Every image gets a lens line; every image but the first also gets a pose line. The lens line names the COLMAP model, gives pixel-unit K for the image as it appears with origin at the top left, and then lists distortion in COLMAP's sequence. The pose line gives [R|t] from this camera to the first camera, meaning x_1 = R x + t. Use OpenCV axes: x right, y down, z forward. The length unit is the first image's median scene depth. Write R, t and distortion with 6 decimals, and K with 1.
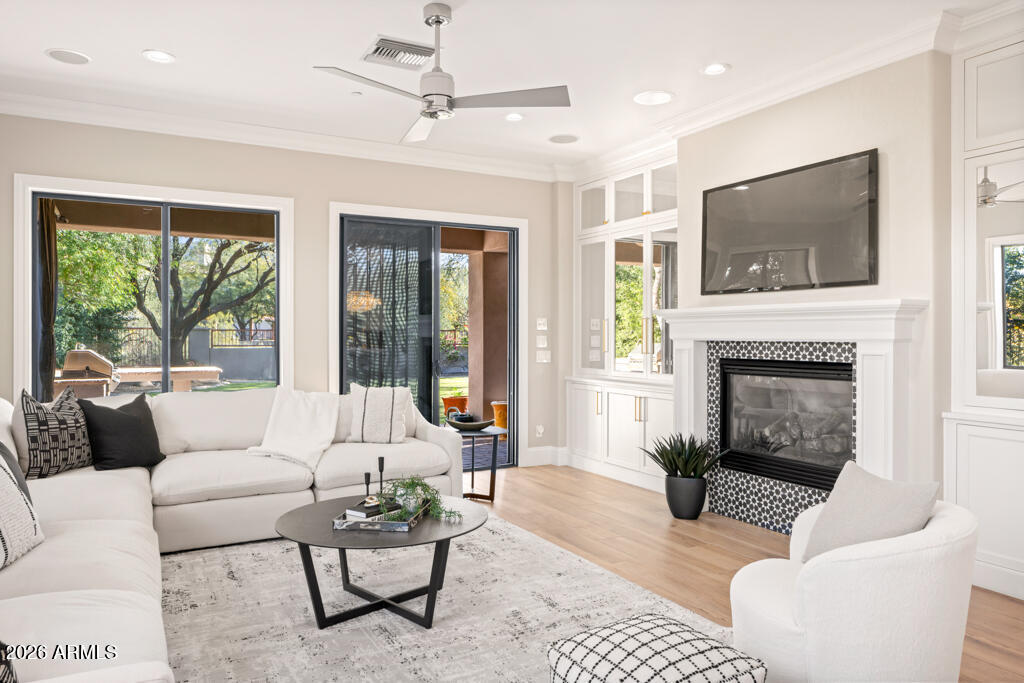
lens RADIAL K [[691.2, 0, 521.4], [0, 691.2, 343.6], [0, 0, 1]] dist [-0.010654, -0.008362]
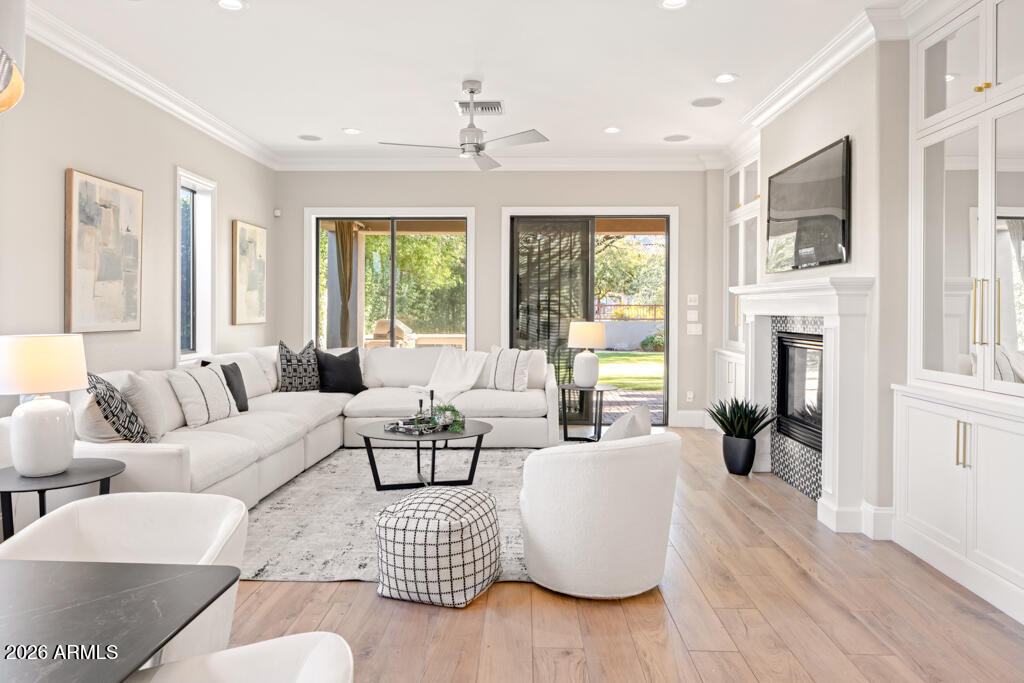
lens RADIAL K [[691.2, 0, 513.2], [0, 691.2, 315.2], [0, 0, 1]] dist [-0.010654, -0.008362]
pose [[0.866390, 0.006802, -0.499322, 0.513935], [-0.008997, 0.999958, -0.001988, 0.001803], [0.499288, 0.006215, 0.866414, -0.159198]]
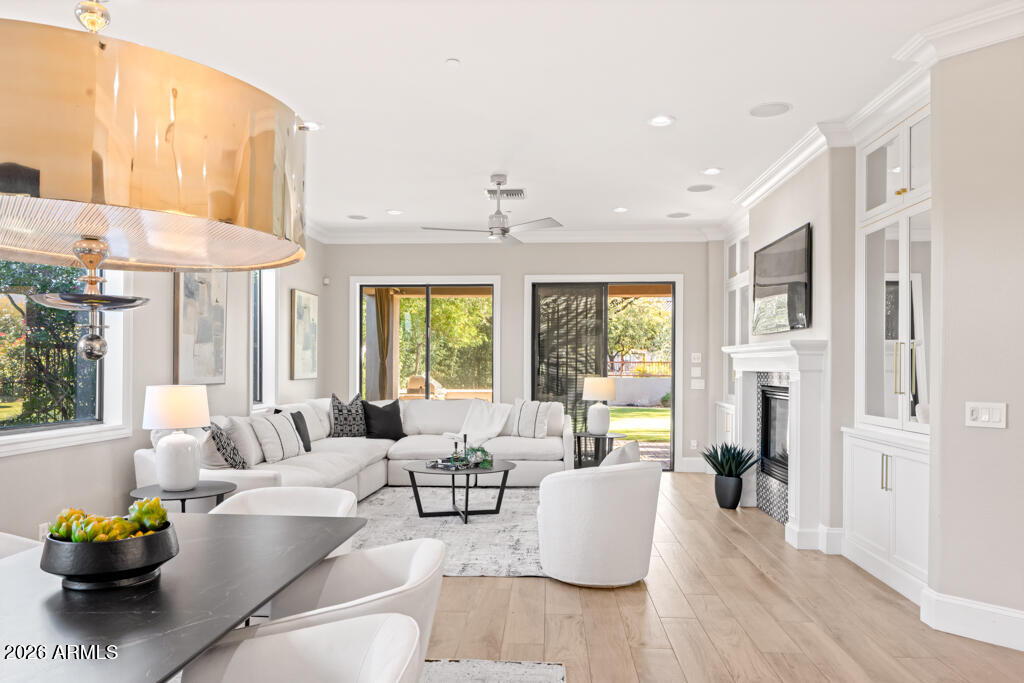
lens RADIAL K [[691.2, 0, 515.6], [0, 691.2, 368.5], [0, 0, 1]] dist [-0.010654, -0.008362]
pose [[0.850246, 0.004187, -0.526368, 0.623762], [-0.009127, 0.999935, -0.006789, 0.003687], [0.526306, 0.010577, 0.850229, -0.335273]]
